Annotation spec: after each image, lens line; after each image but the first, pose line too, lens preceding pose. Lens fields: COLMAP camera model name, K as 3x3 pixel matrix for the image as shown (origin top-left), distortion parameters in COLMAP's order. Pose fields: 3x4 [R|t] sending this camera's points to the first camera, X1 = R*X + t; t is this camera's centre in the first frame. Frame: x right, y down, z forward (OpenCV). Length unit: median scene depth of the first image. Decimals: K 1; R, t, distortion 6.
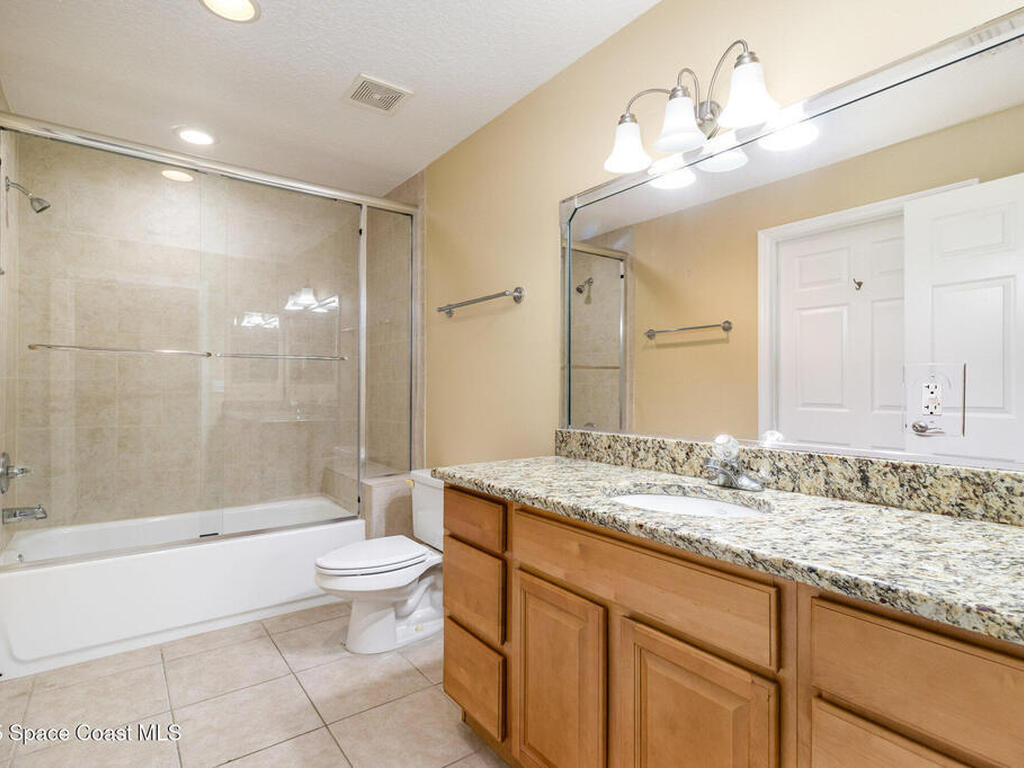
lens RADIAL K [[531.5, 0, 509.9], [0, 531.5, 385.6], [0, 0, 1]] dist [0.000318, 0.000160]
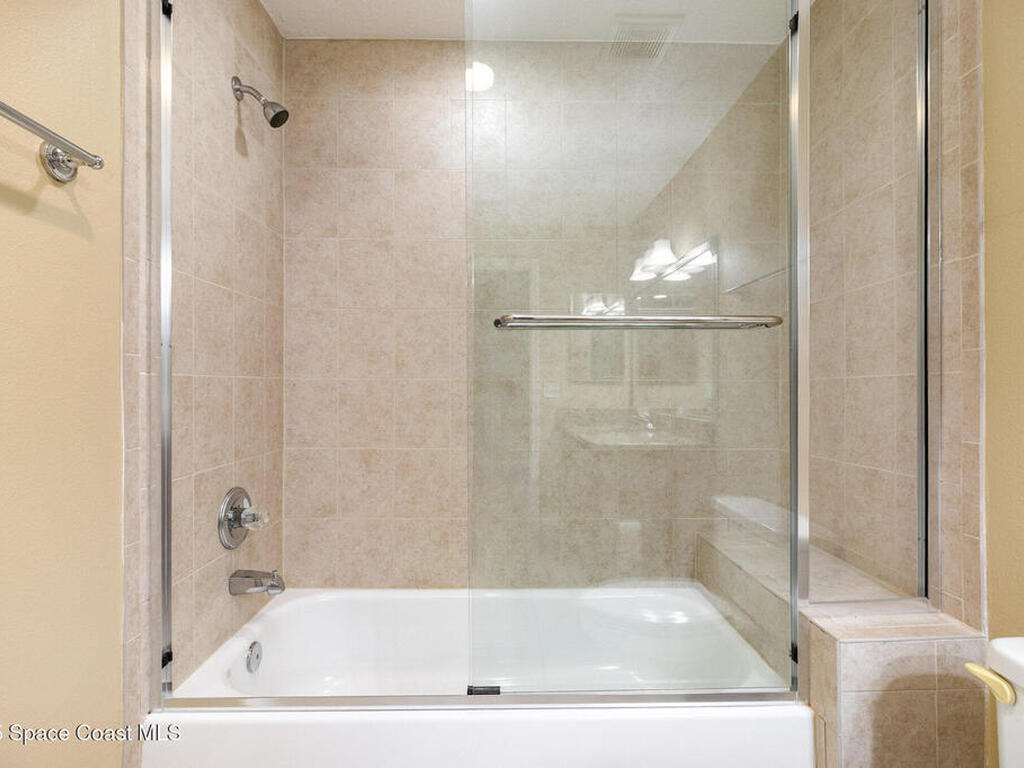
lens RADIAL K [[531.5, 0, 509.9], [0, 531.5, 385.6], [0, 0, 1]] dist [0.000318, 0.000160]
pose [[0.809609, -0.010677, -0.586872, -0.203864], [0.001643, 0.999872, -0.015925, 0.007044], [0.586967, 0.011929, 0.809523, 0.491569]]
